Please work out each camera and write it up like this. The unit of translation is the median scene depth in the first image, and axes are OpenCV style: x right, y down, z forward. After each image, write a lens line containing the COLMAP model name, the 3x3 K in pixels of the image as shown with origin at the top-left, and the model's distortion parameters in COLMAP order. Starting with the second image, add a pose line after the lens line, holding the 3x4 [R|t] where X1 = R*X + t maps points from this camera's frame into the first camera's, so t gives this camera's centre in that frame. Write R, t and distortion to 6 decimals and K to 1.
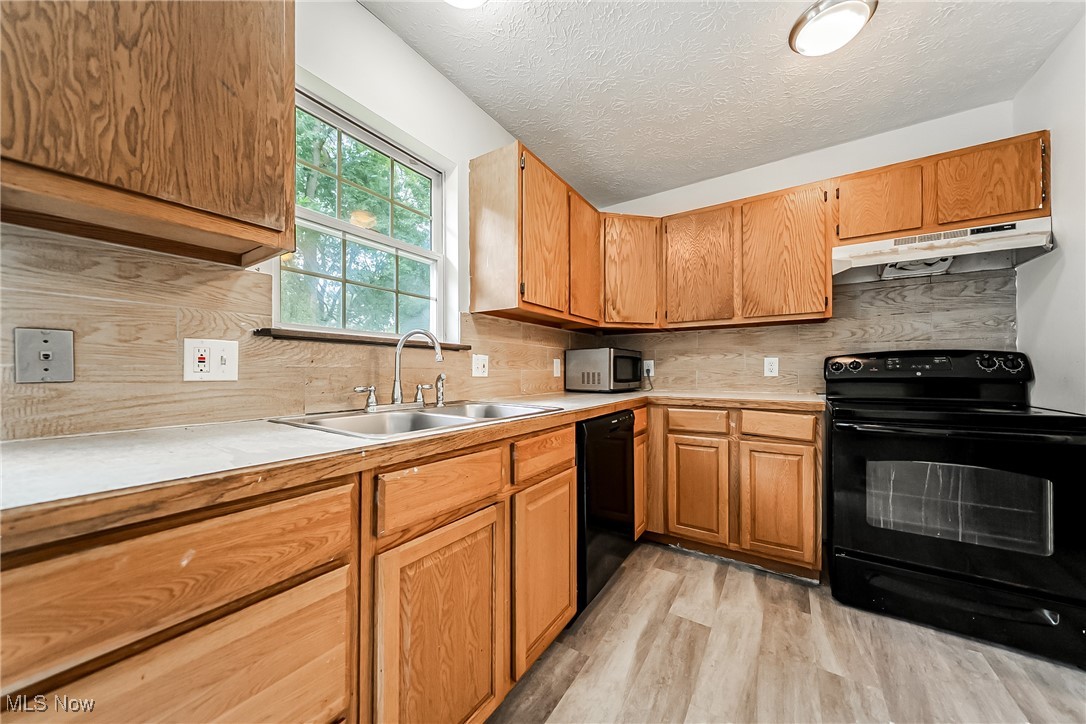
lens RADIAL K [[372.7, 0, 543.0], [0, 372.7, 362.0], [0, 0, 1]] dist [0.000177, 0.000006]
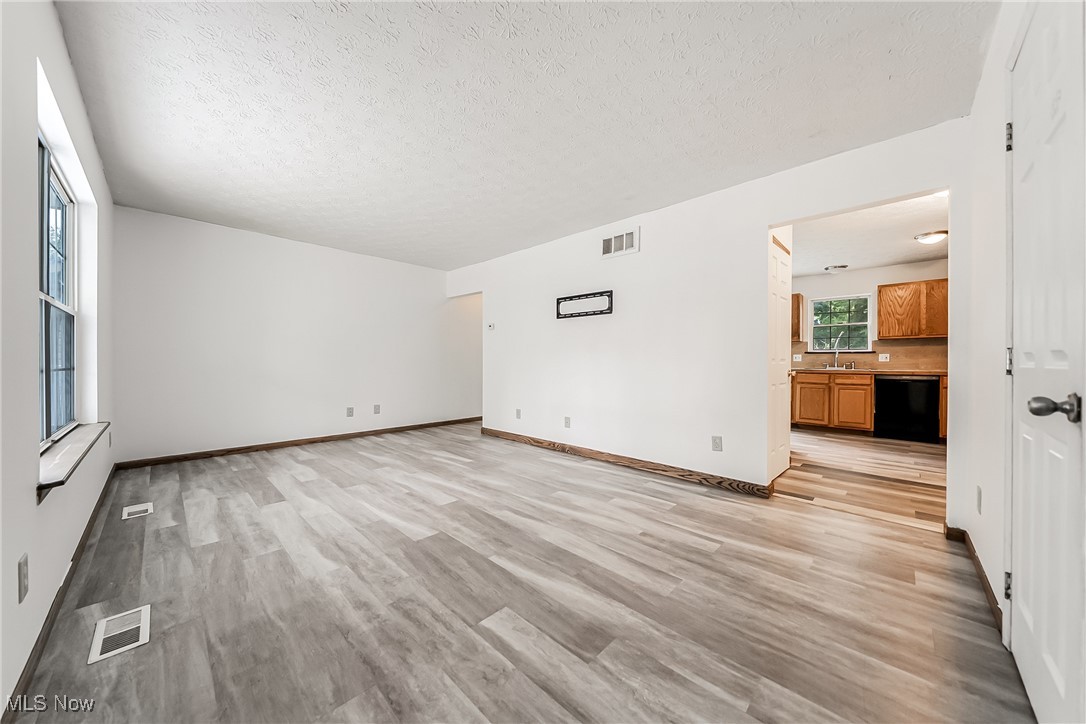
lens RADIAL K [[372.7, 0, 543.0], [0, 372.7, 362.0], [0, 0, 1]] dist [0.000177, 0.000006]
pose [[-0.191177, 0.000444, -0.981556, 5.532503], [0.024471, 0.999691, -0.004314, -0.016406], [0.981251, -0.024844, -0.191128, -1.819392]]
